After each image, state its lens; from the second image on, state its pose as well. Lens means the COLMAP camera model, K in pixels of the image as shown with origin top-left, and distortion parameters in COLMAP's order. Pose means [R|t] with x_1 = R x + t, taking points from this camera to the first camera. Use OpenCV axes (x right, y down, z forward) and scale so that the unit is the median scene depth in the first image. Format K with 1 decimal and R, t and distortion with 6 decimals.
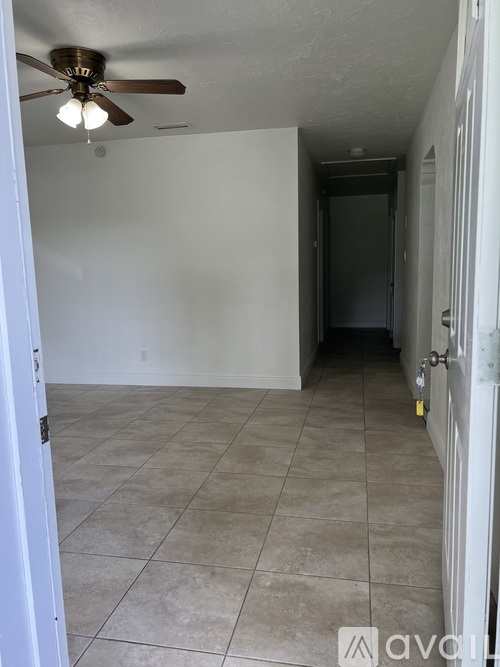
lens RADIAL K [[502.3, 0, 250.4], [0, 502.3, 333.5], [0, 0, 1]] dist [0.016211, -0.001809]
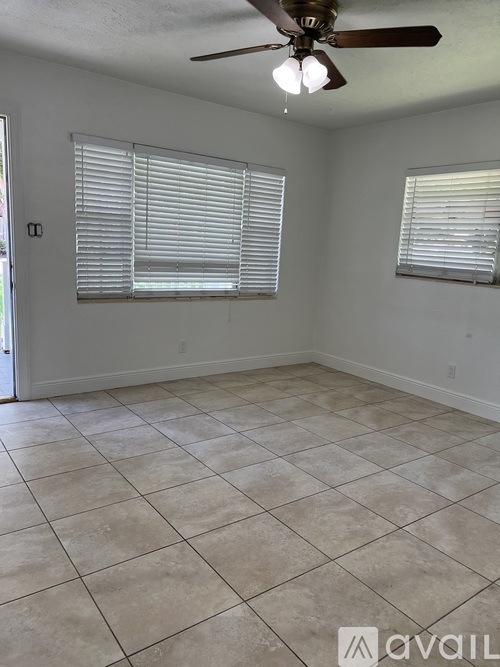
lens RADIAL K [[502.3, 0, 250.1], [0, 502.3, 333.4], [0, 0, 1]] dist [0.016211, -0.001809]
pose [[-0.664805, 0.128648, -0.735856, 0.354053], [-0.136237, 0.947659, 0.288760, -0.229787], [0.734489, 0.292220, -0.612482, 1.428471]]
